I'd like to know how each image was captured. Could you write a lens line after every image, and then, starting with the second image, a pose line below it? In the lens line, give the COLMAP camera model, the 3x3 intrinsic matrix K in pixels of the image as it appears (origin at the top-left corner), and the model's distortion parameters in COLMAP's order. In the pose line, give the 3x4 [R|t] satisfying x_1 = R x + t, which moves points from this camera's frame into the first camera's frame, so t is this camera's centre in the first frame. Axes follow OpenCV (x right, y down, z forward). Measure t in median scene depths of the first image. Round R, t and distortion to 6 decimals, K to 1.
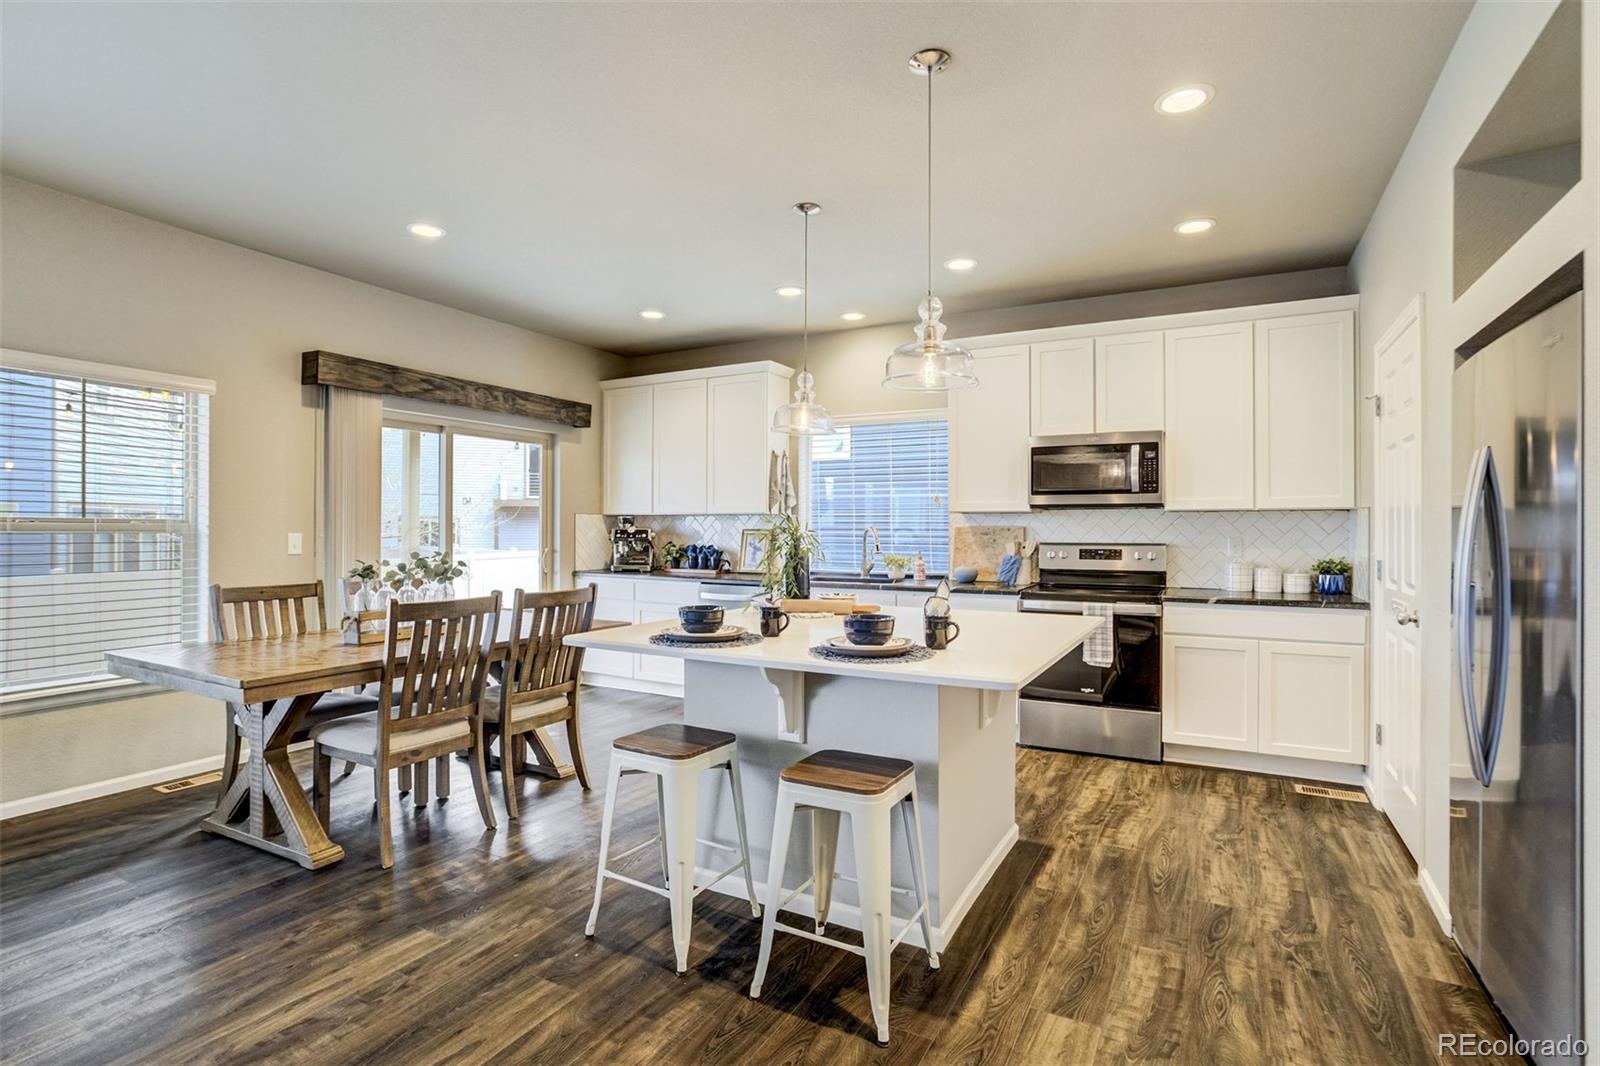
lens RADIAL K [[808.4, 0, 800.0], [0, 808.4, 533.0], [0, 0, 1]] dist [-0.061900, 0.038149]
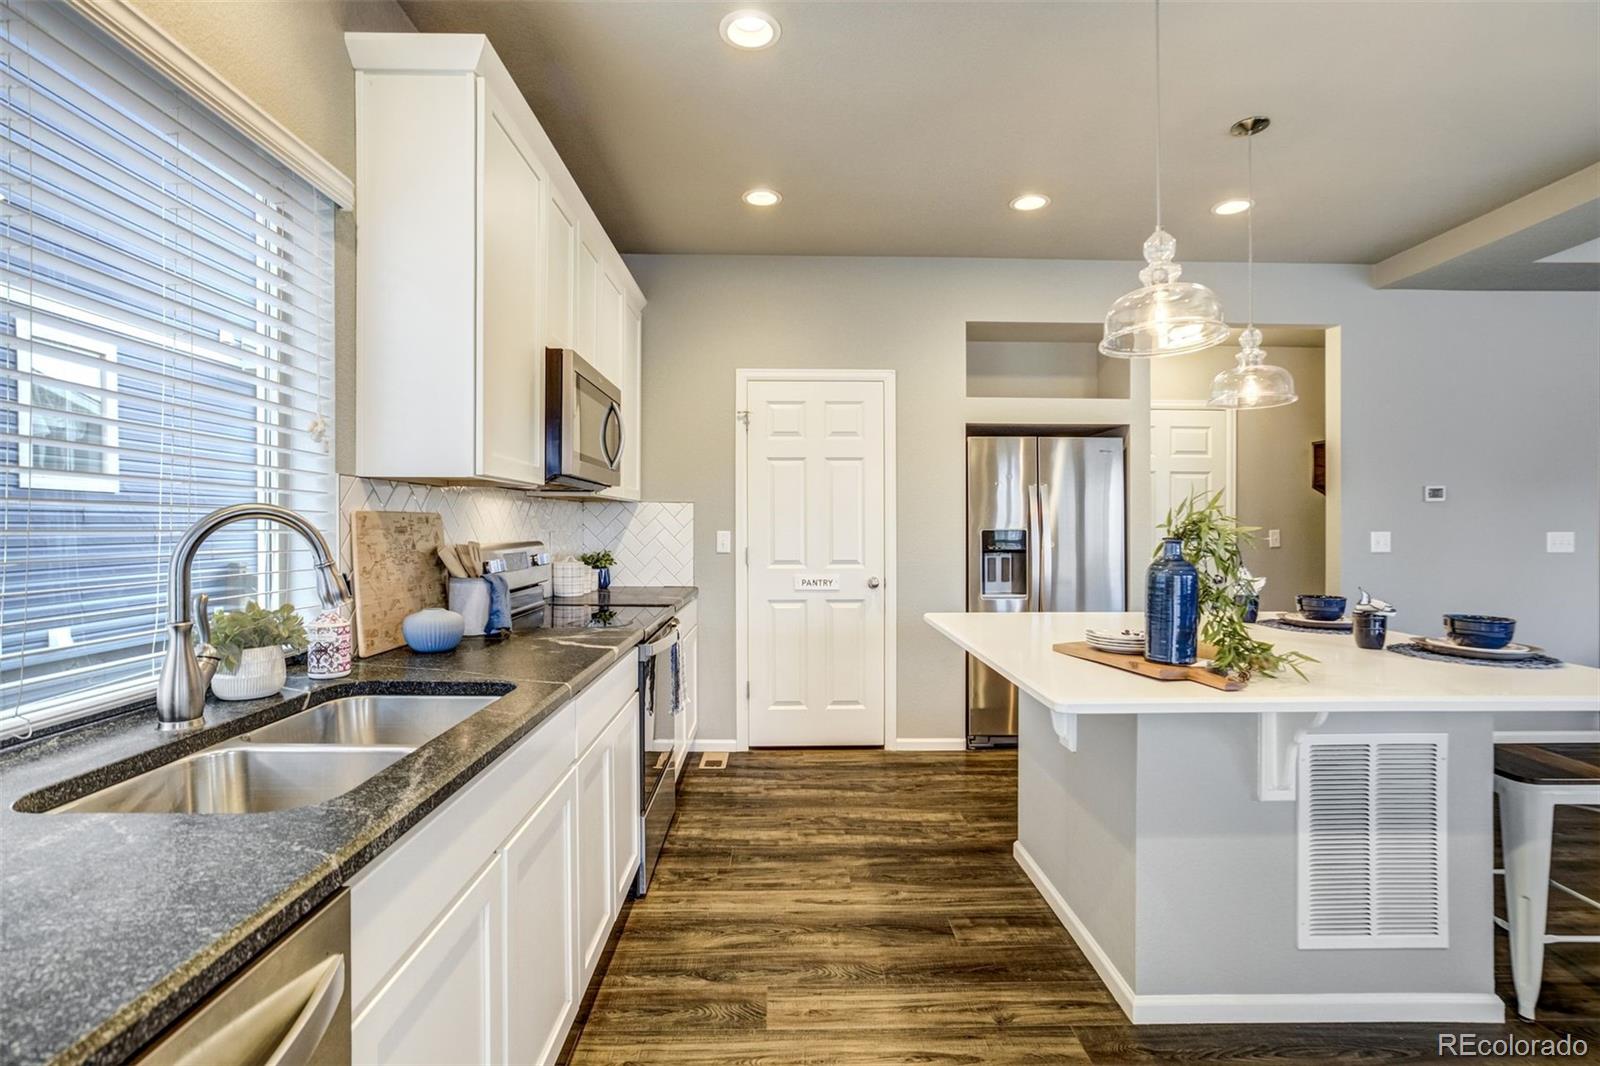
lens RADIAL K [[758.1, 0, 804.4], [0, 758.1, 537.2], [0, 0, 1]] dist [-0.055347, 0.029928]
pose [[-0.515176, -0.015546, 0.856943, -0.290938], [-0.000202, 0.999838, 0.018016, -0.003341], [-0.857084, 0.009109, -0.515096, 1.404148]]
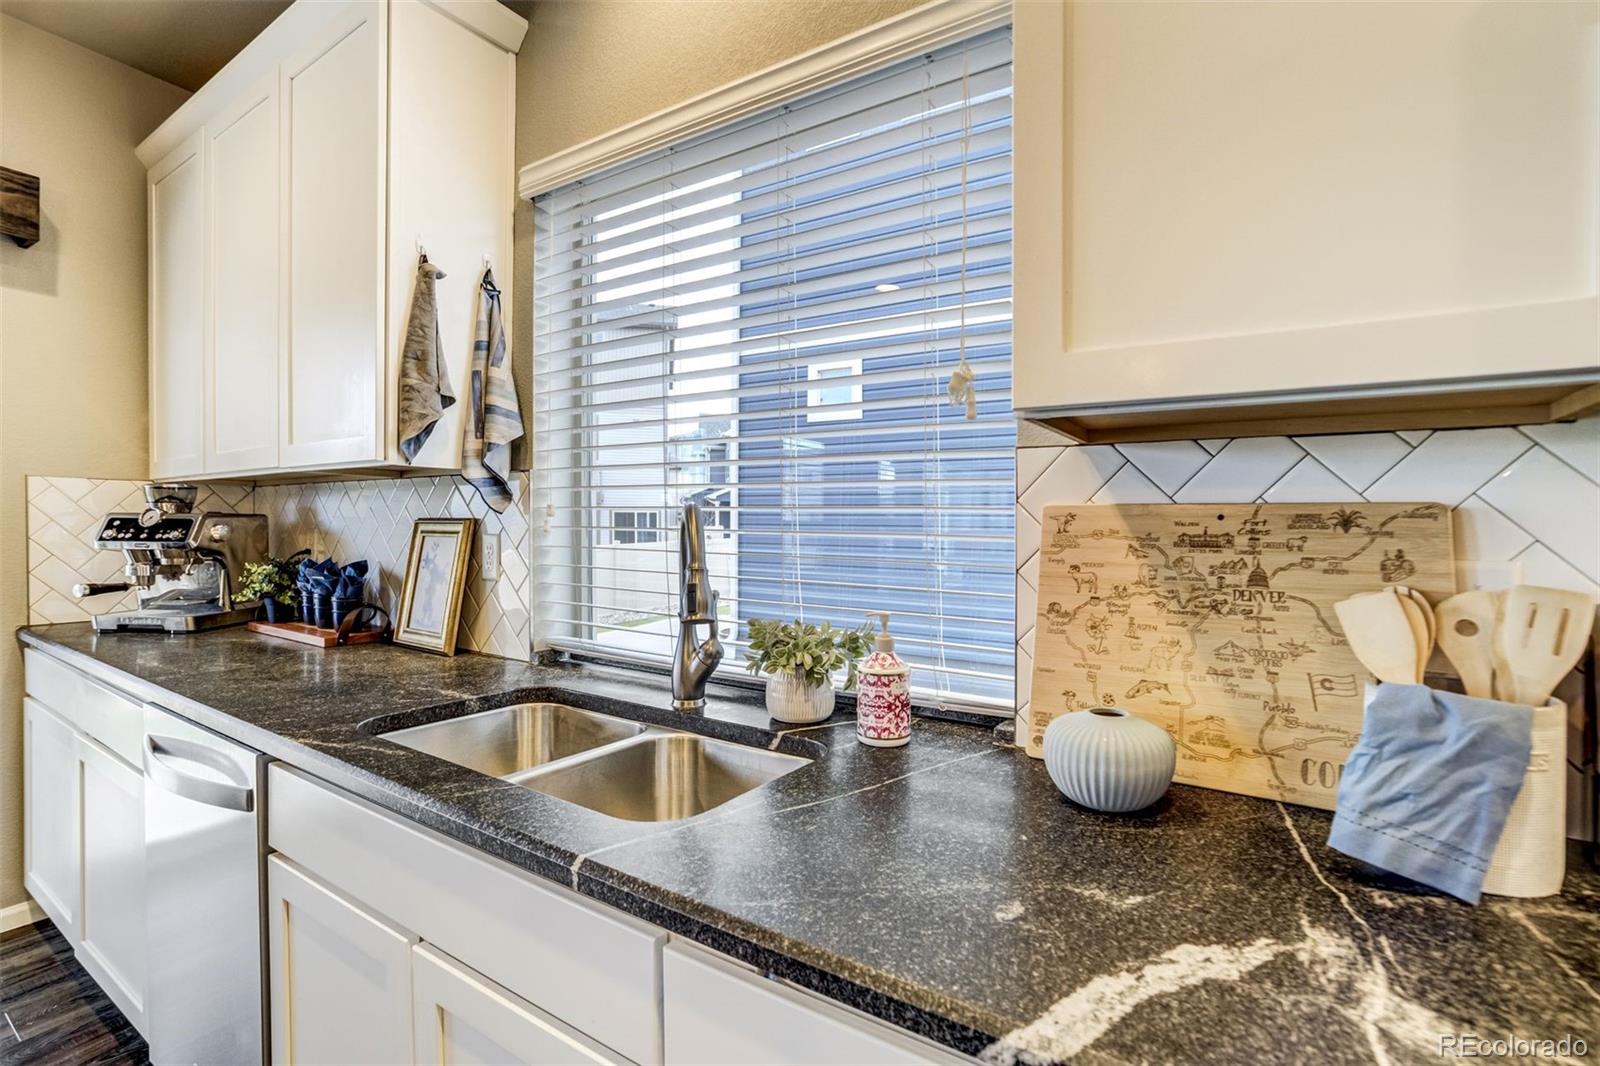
lens RADIAL K [[758.1, 0, 804.4], [0, 758.1, 537.2], [0, 0, 1]] dist [-0.055347, 0.029928]
pose [[0.996405, 0.007537, -0.084383, 0.203648], [-0.006000, 0.999812, 0.018449, -0.004179], [0.084507, -0.017876, 0.996263, 1.113427]]
